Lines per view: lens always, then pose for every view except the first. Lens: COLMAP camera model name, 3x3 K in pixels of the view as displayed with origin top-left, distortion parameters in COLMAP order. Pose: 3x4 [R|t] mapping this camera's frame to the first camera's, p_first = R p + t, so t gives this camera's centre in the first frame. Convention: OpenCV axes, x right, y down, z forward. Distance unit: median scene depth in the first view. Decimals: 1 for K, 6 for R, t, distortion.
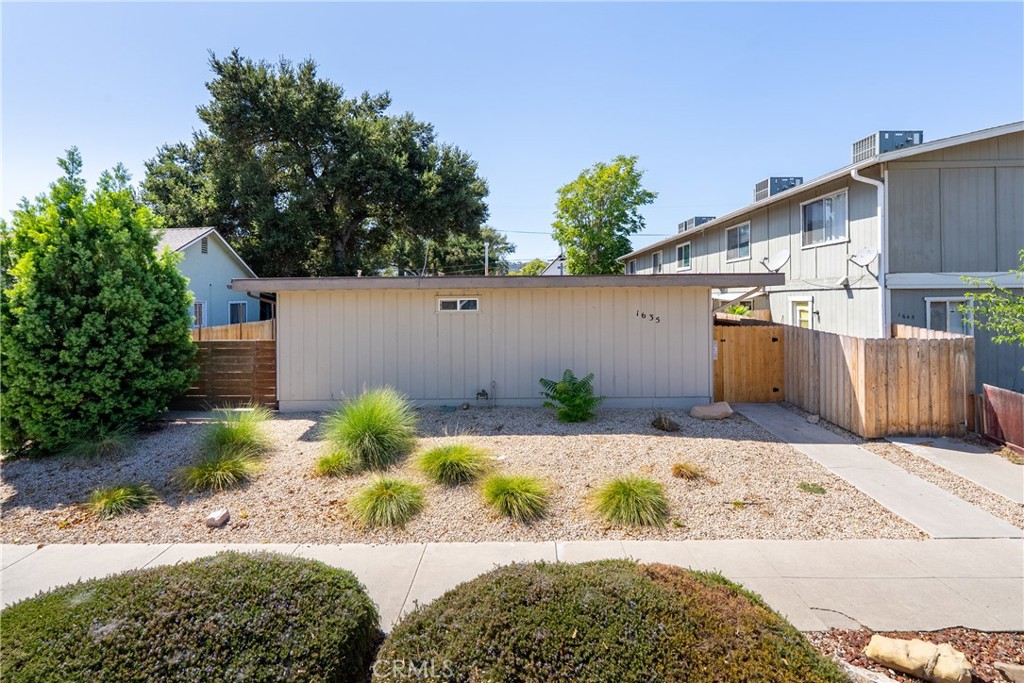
lens RADIAL K [[471.2, 0, 528.8], [0, 471.2, 300.8], [0, 0, 1]] dist [-0.003561, -0.000262]
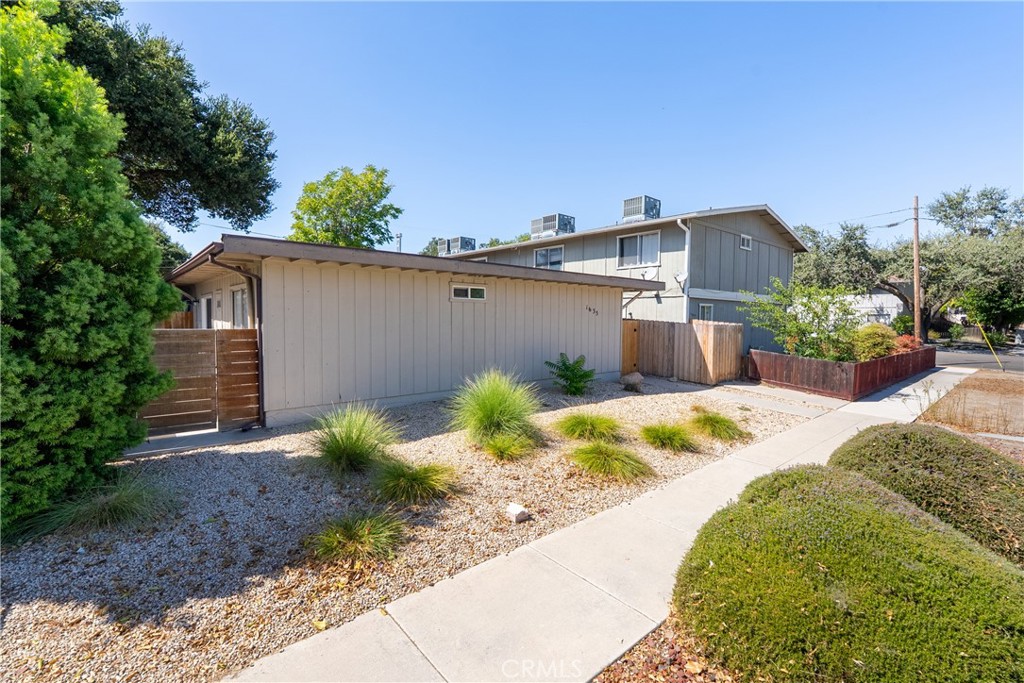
lens RADIAL K [[447.7, 0, 512.0], [0, 447.7, 341.5], [0, 0, 1]] dist [-0.006889, 0.000443]
pose [[0.756741, -0.017235, 0.653488, -0.767973], [-0.013923, 0.999001, 0.042470, 0.076781], [-0.653567, -0.041237, 0.755744, 0.262481]]
